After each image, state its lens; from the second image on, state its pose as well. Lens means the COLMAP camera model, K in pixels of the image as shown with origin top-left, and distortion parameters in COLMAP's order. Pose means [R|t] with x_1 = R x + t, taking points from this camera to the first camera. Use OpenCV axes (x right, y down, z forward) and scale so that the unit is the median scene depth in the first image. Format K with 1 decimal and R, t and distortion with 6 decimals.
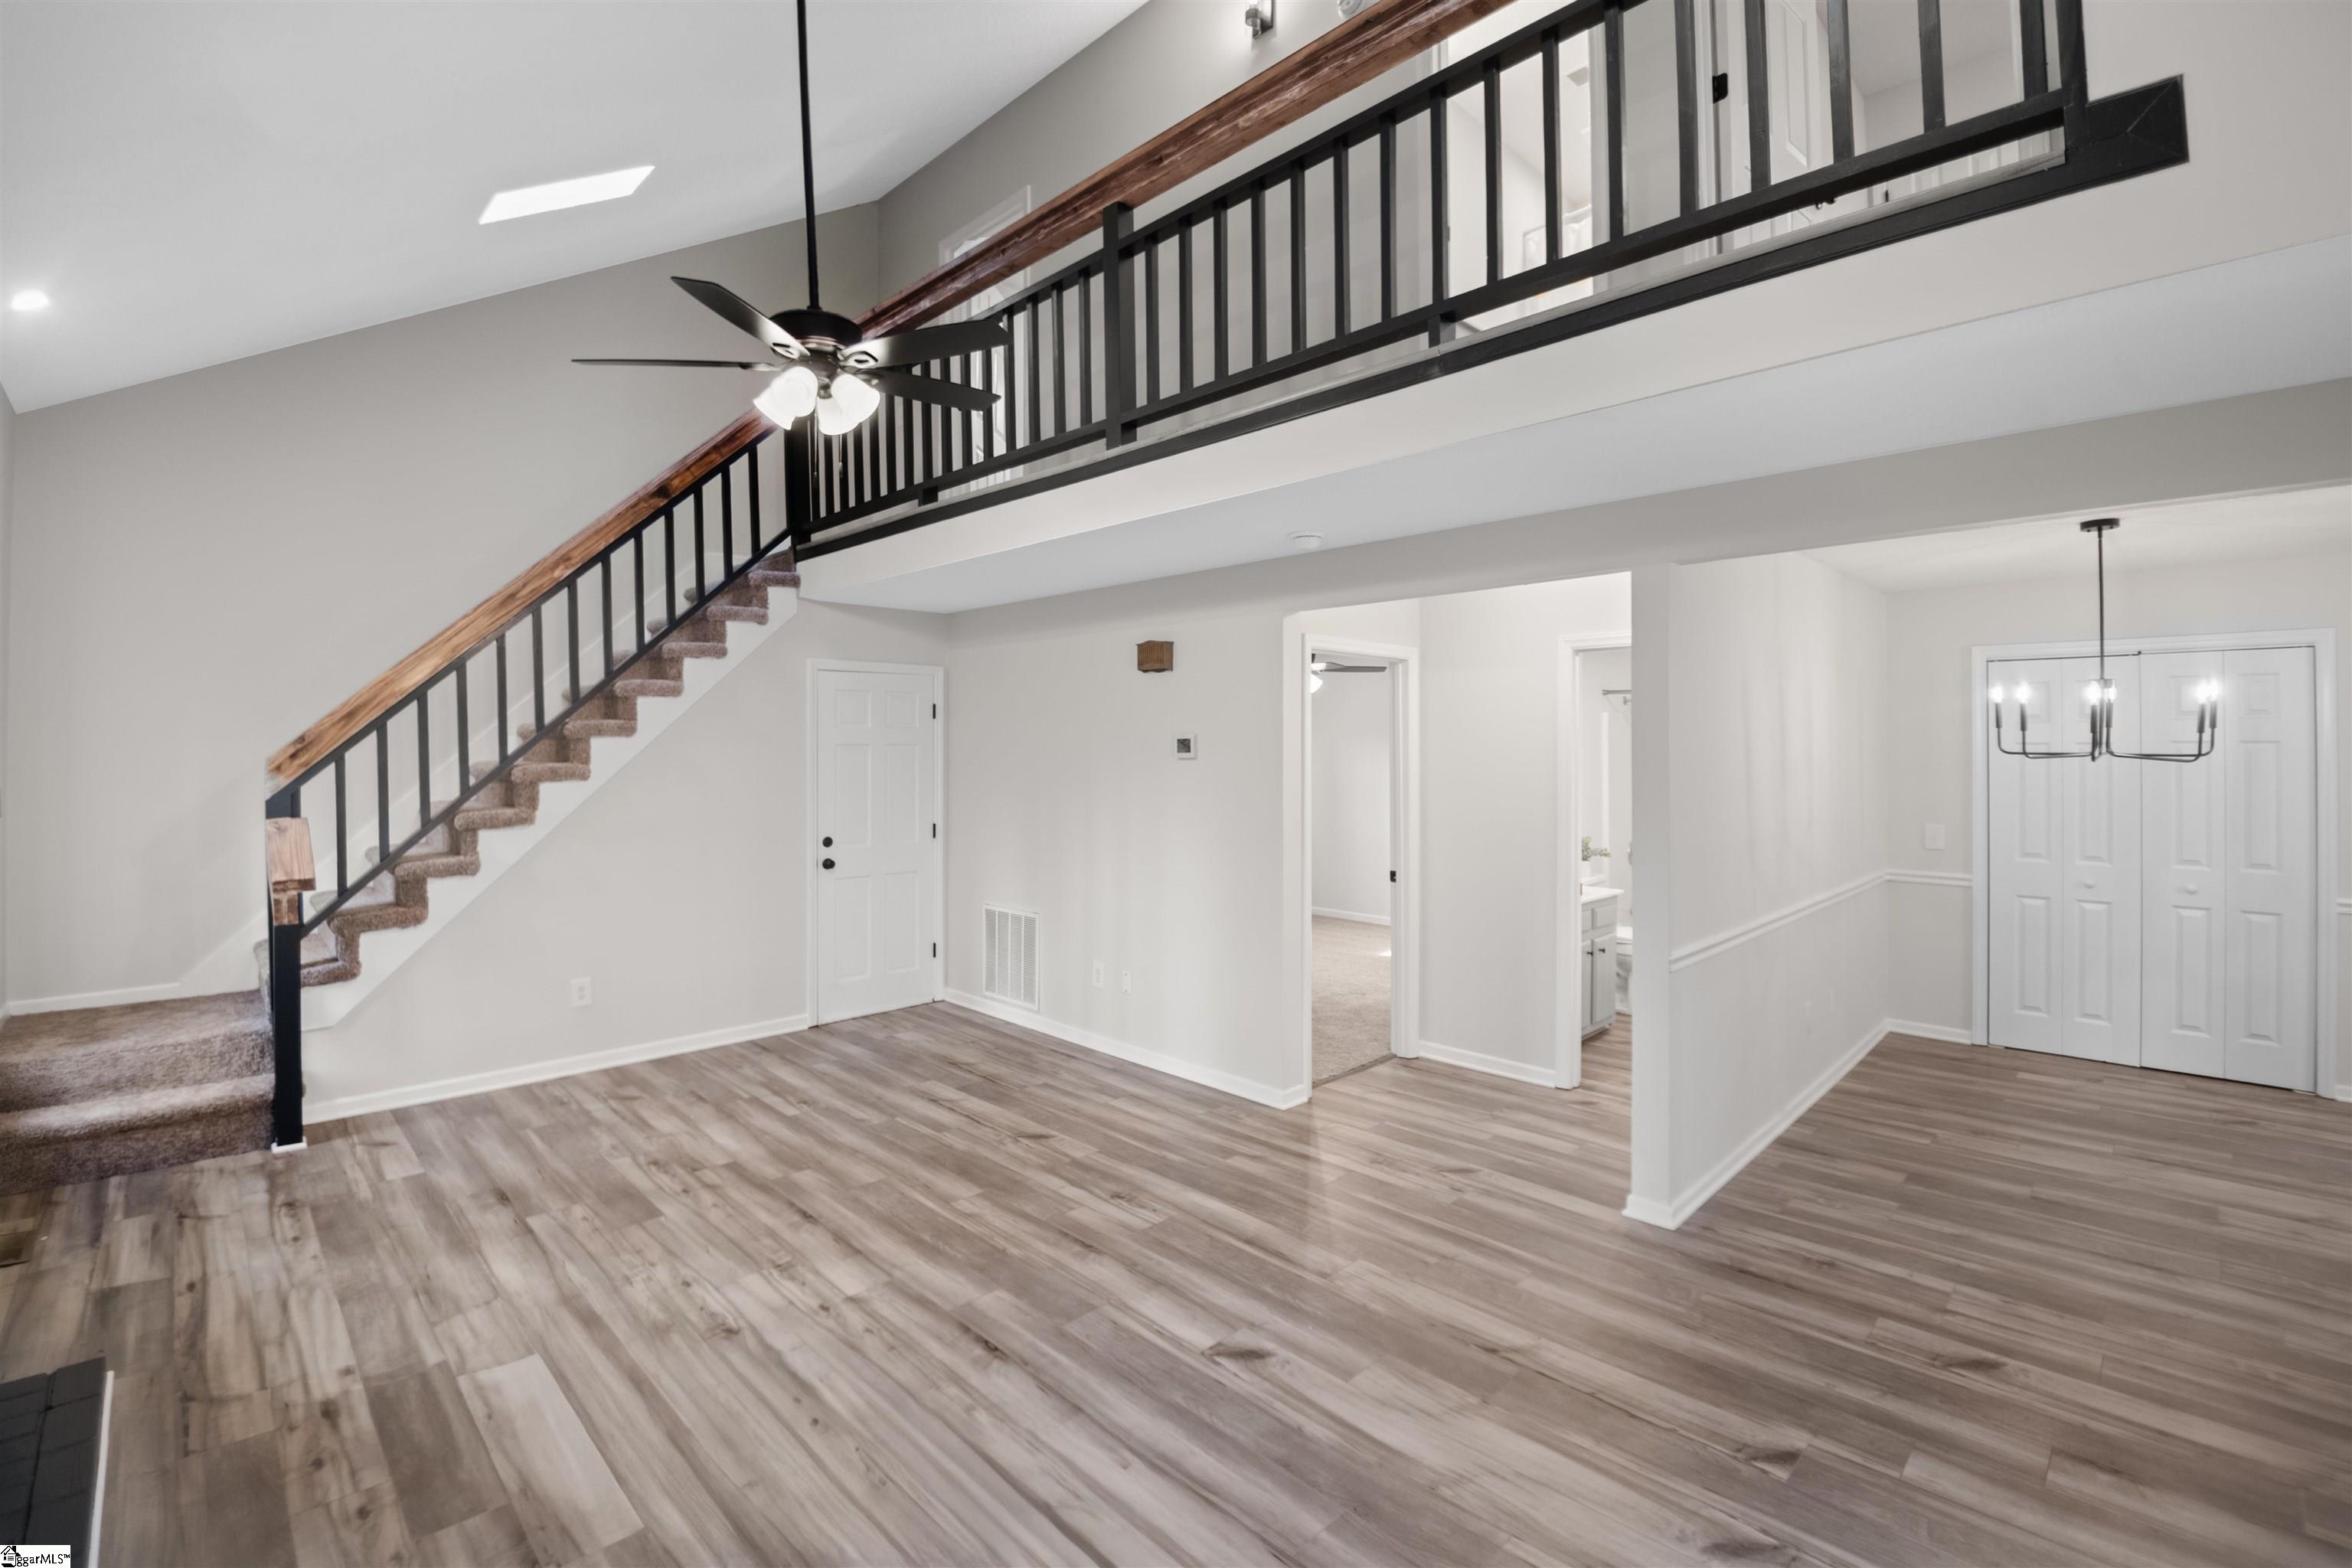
lens RADIAL K [[1045.4, 0, 1149.0], [0, 1045.4, 761.8], [0, 0, 1]] dist [-0.010555, -0.012543]
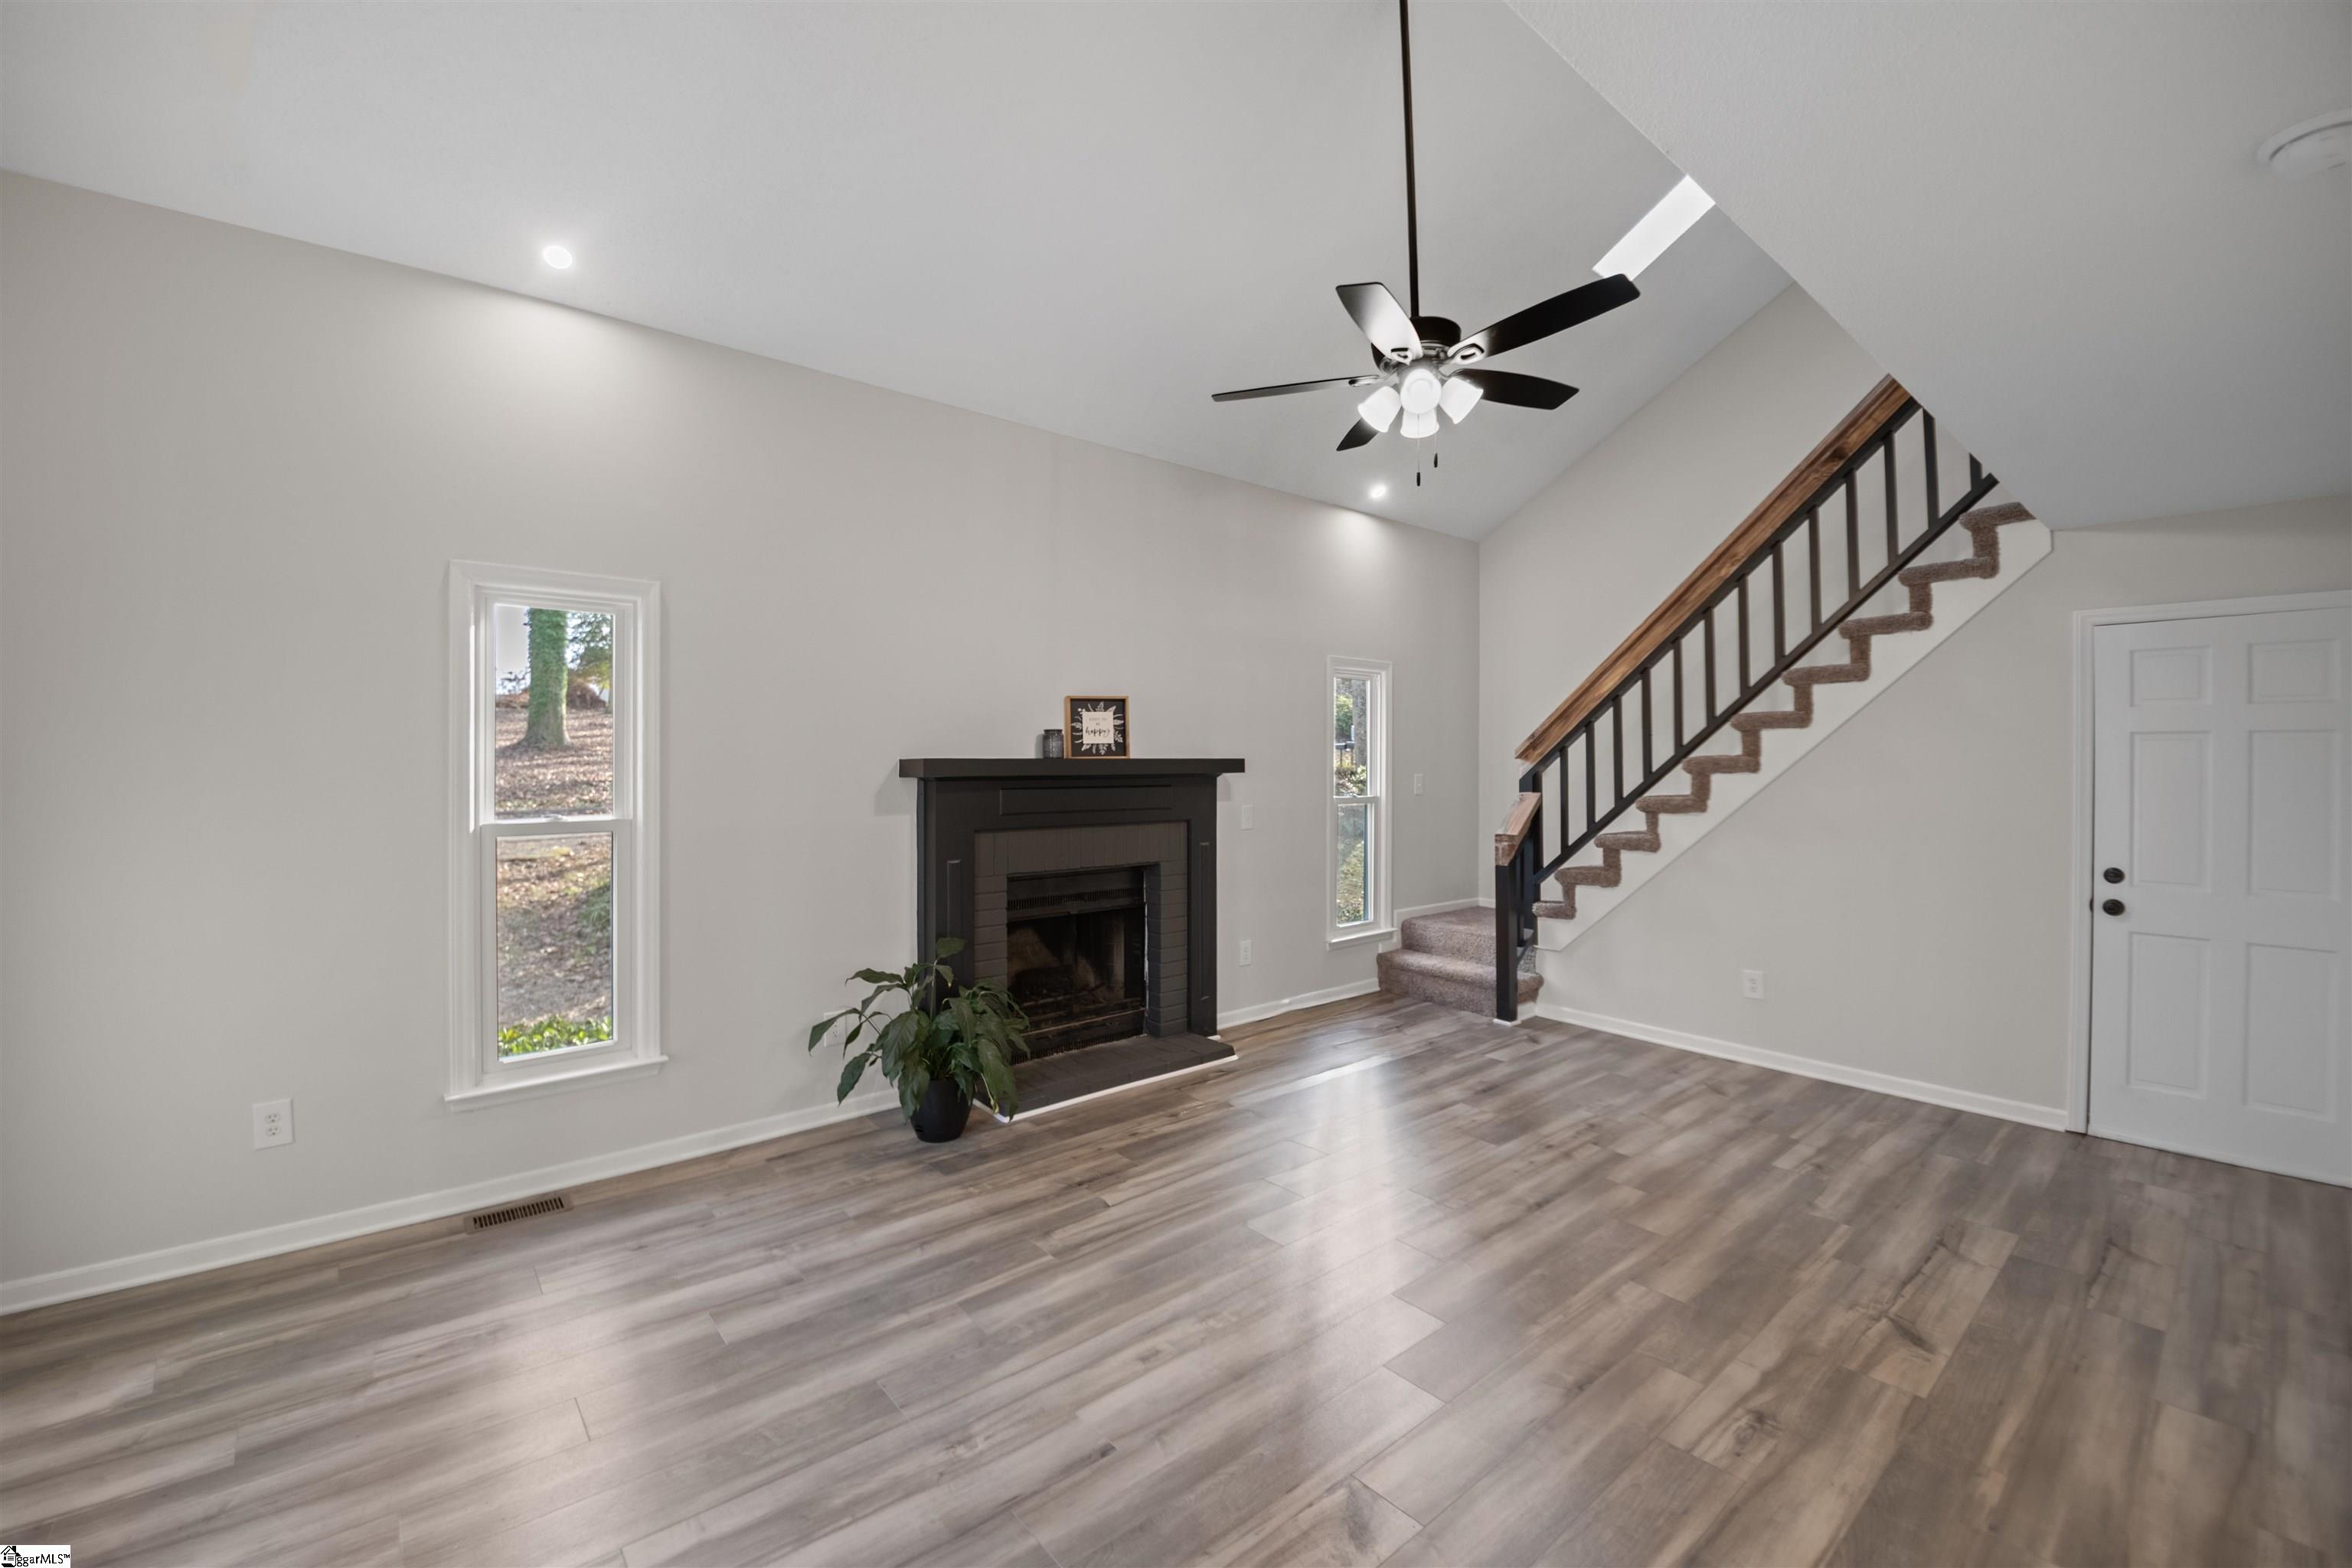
lens RADIAL K [[951.4, 0, 1129.3], [0, 951.4, 792.3], [0, 0, 1]] dist [-0.000088, -0.016381]
pose [[-0.091564, 0.036804, -0.995119, 0.504092], [-0.019012, 0.999070, 0.038699, 0.015015], [0.995618, 0.022463, -0.090779, 0.583961]]
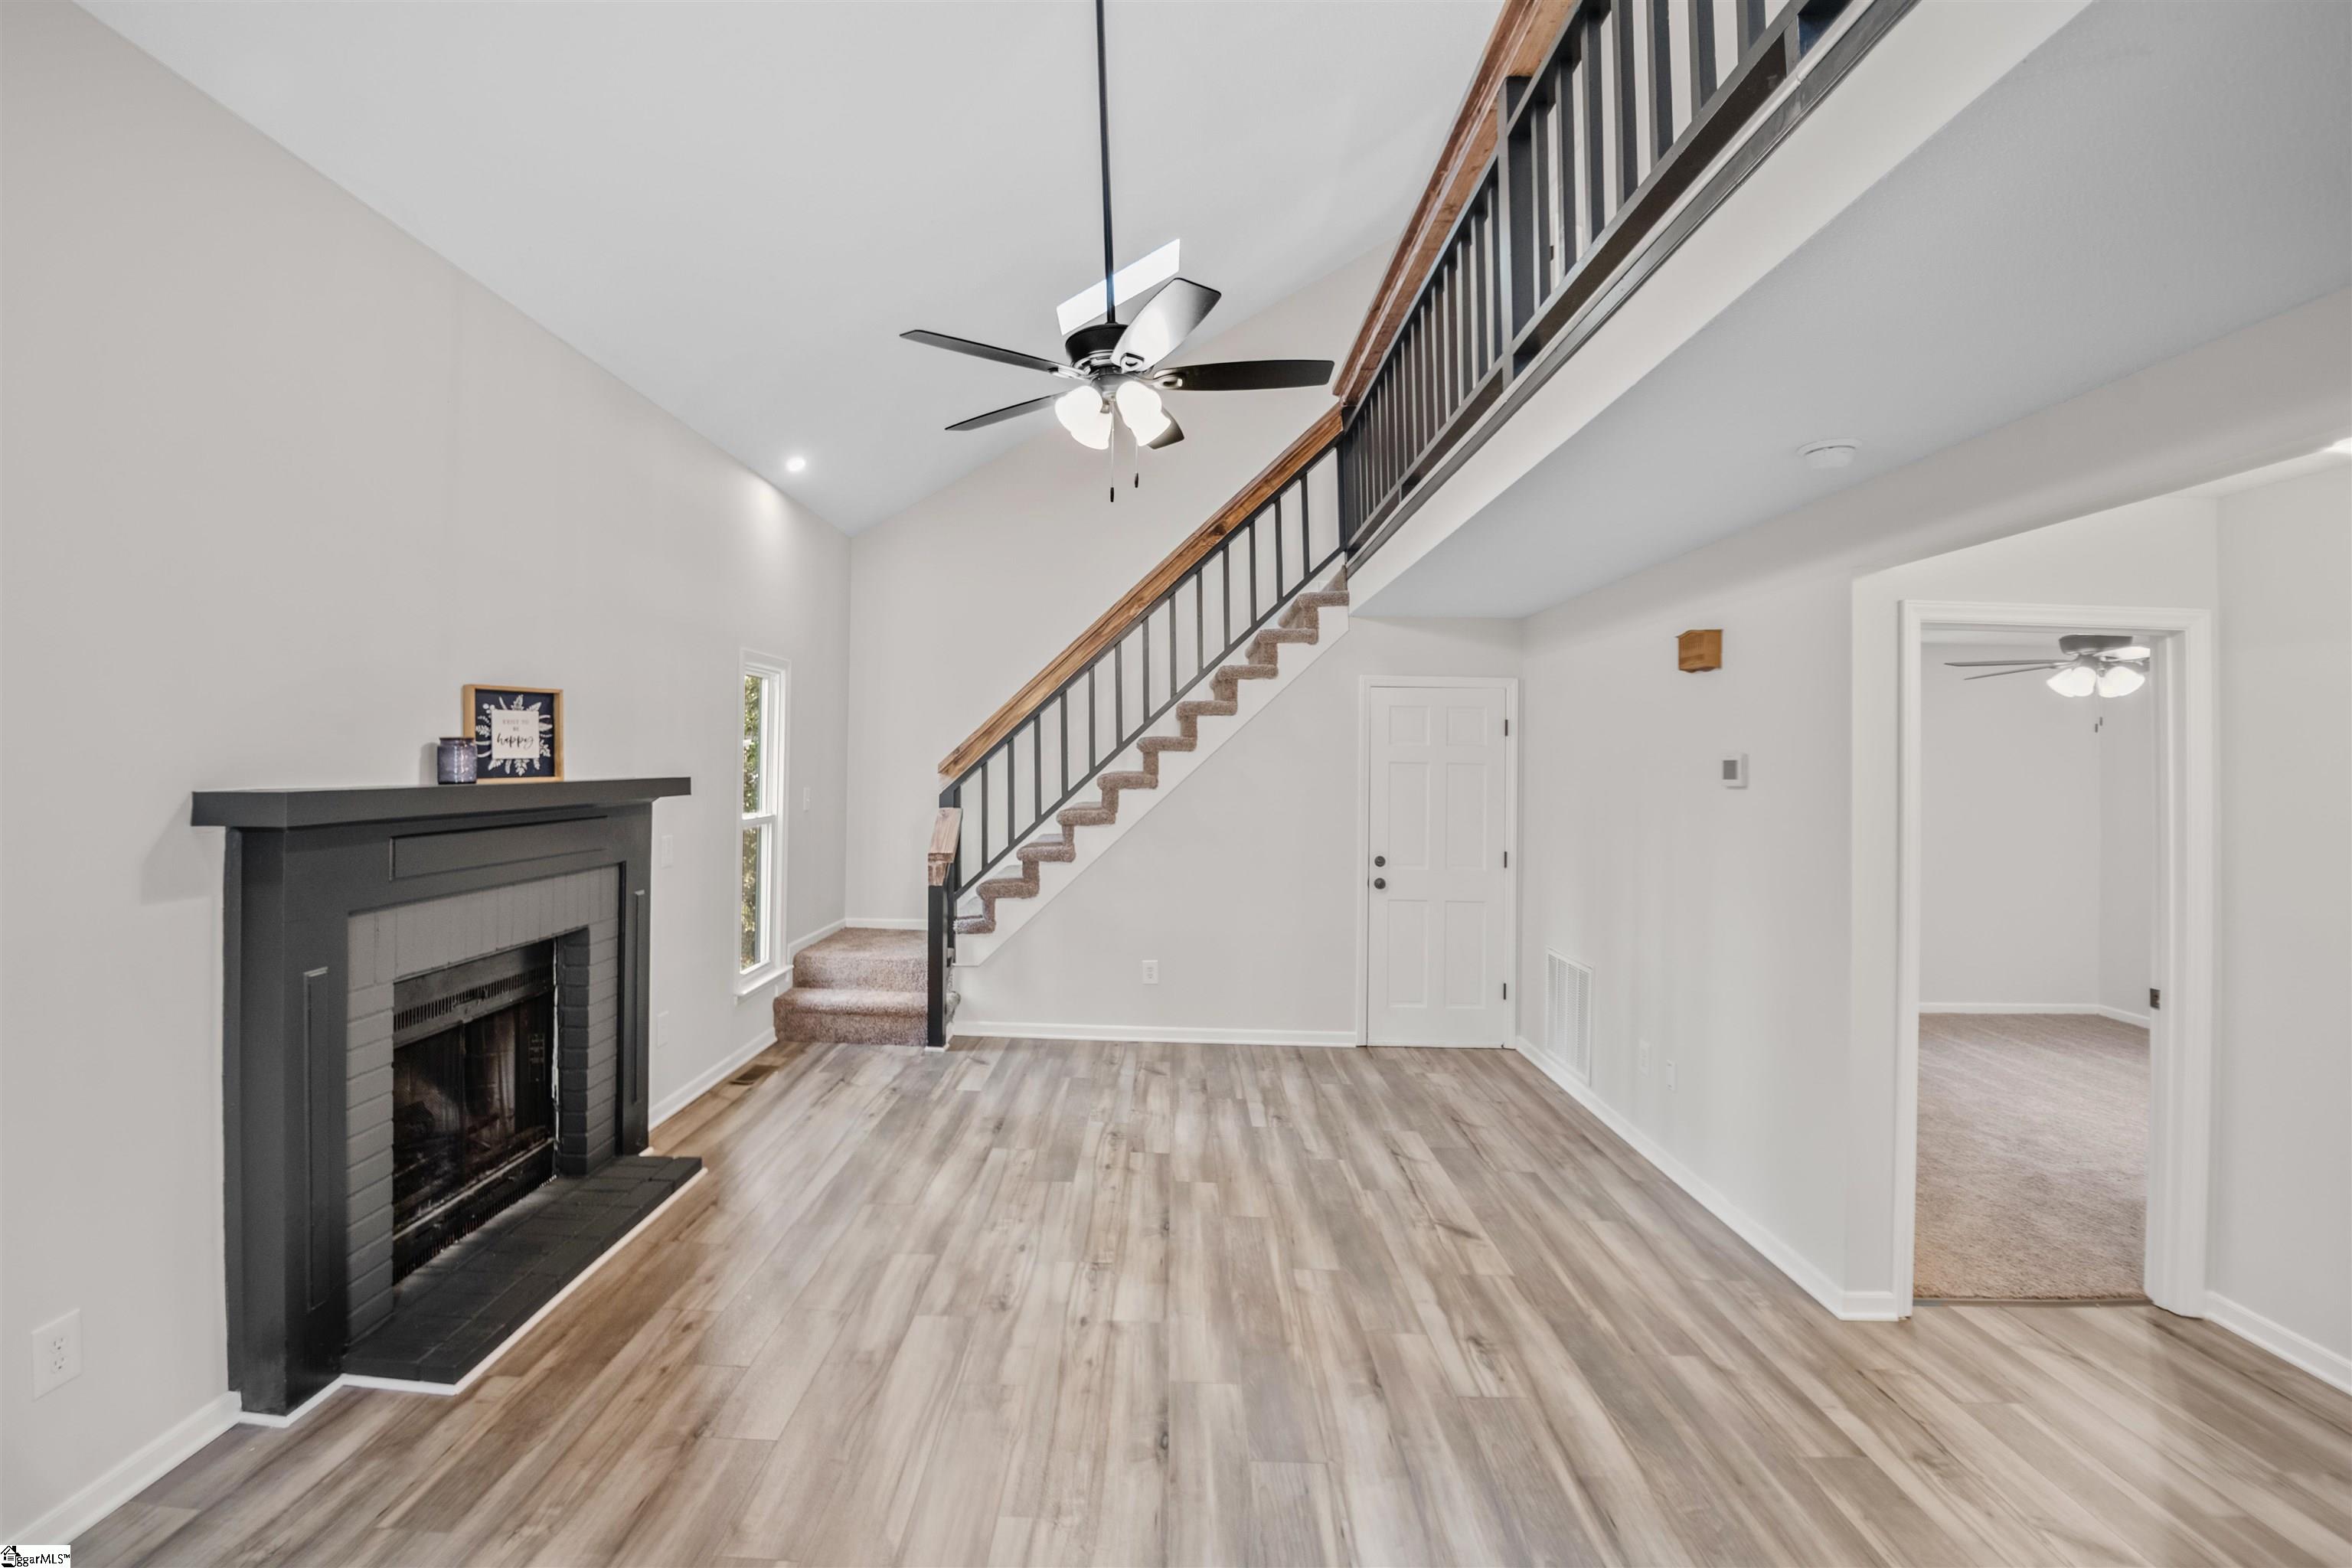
lens RADIAL K [[991.1, 0, 1131.6], [0, 991.1, 765.6], [0, 0, 1]] dist [-0.023735, -0.001118]
pose [[0.695454, 0.018268, -0.718339, 0.276788], [-0.029625, 0.999556, -0.003261, -0.004393], [0.717960, 0.023549, 0.695686, 0.259798]]
